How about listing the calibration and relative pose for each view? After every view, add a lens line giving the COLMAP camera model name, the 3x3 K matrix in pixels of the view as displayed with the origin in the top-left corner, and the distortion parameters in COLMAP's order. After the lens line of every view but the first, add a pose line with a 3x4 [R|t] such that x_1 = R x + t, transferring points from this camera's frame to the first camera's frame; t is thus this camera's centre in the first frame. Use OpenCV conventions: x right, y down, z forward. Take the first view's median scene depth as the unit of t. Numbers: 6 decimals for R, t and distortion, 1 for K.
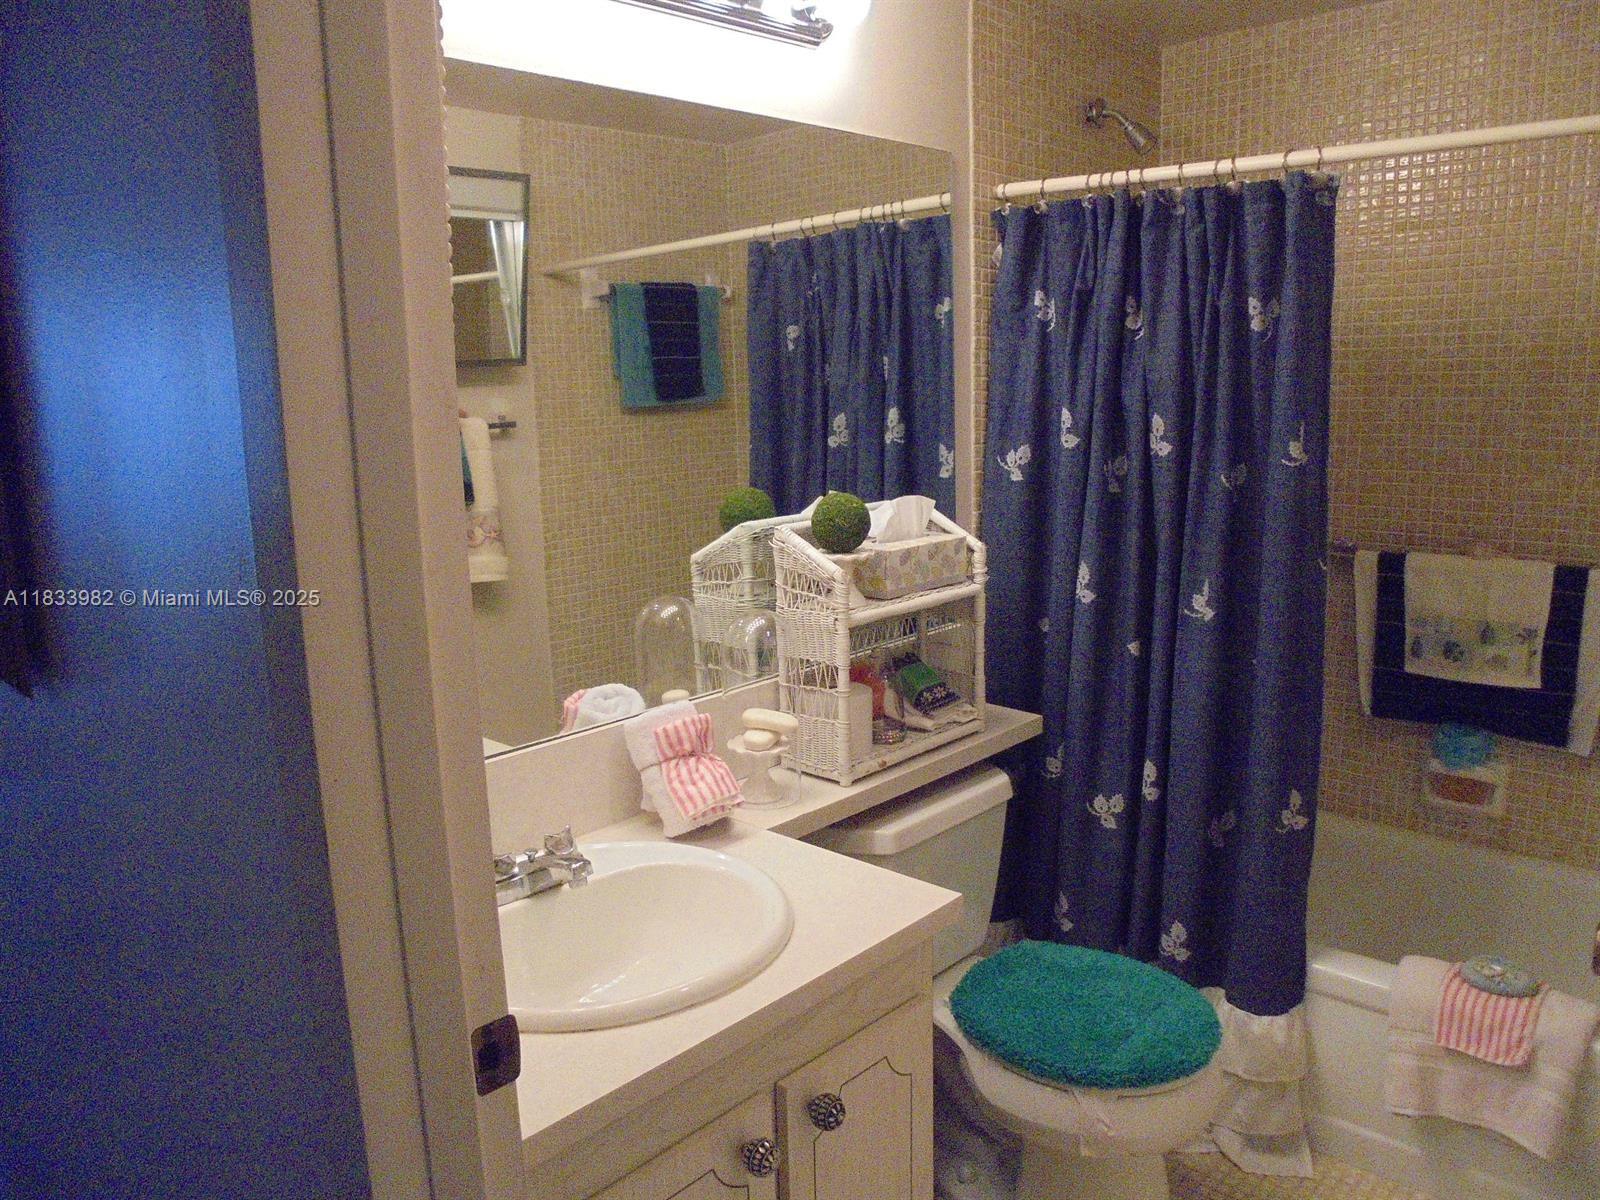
lens RADIAL K [[1224.0, 0, 796.7], [0, 1224.0, 638.6], [0, 0, 1]] dist [-0.090132, 0.117753]
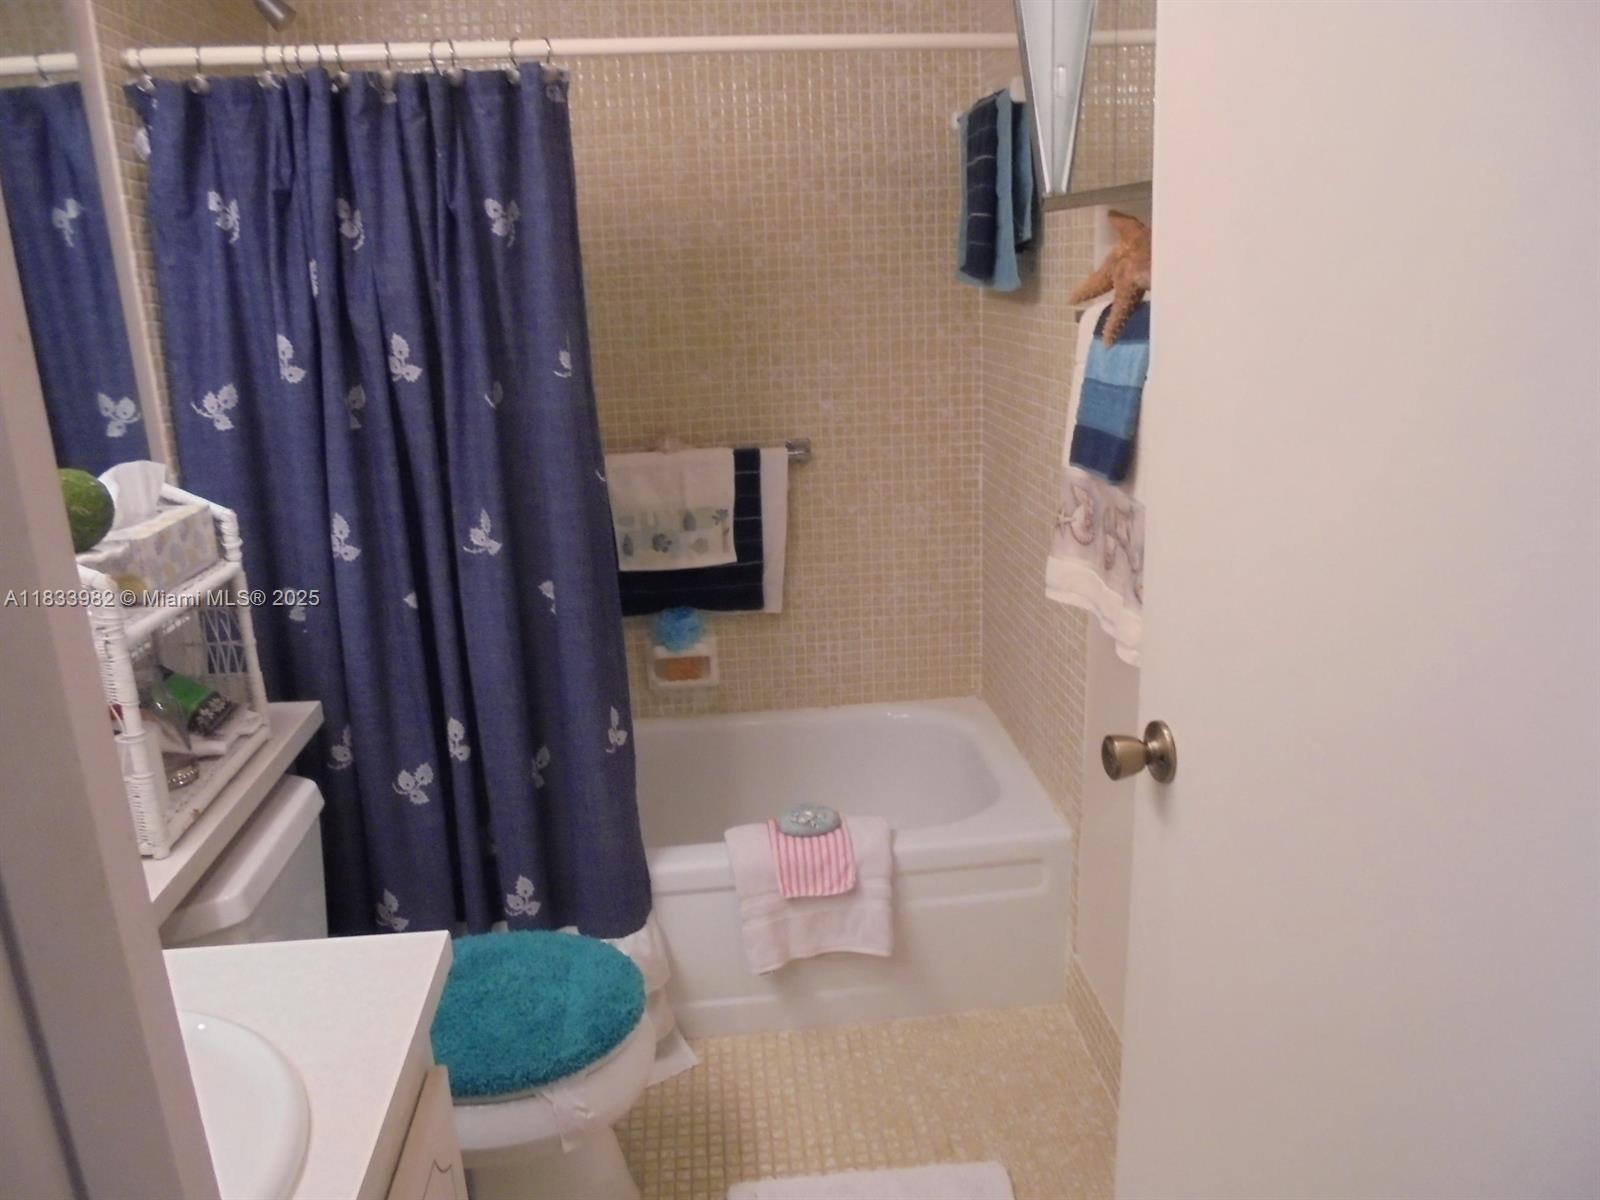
lens RADIAL K [[1253.3, 0, 798.2], [0, 1253.3, 624.8], [0, 0, 1]] dist [-0.071485, 0.075077]
pose [[0.686481, -0.216594, 0.694140, -0.170078], [0.185106, 0.975212, 0.121234, -0.034090], [-0.703192, 0.045265, 0.709557, 0.162134]]
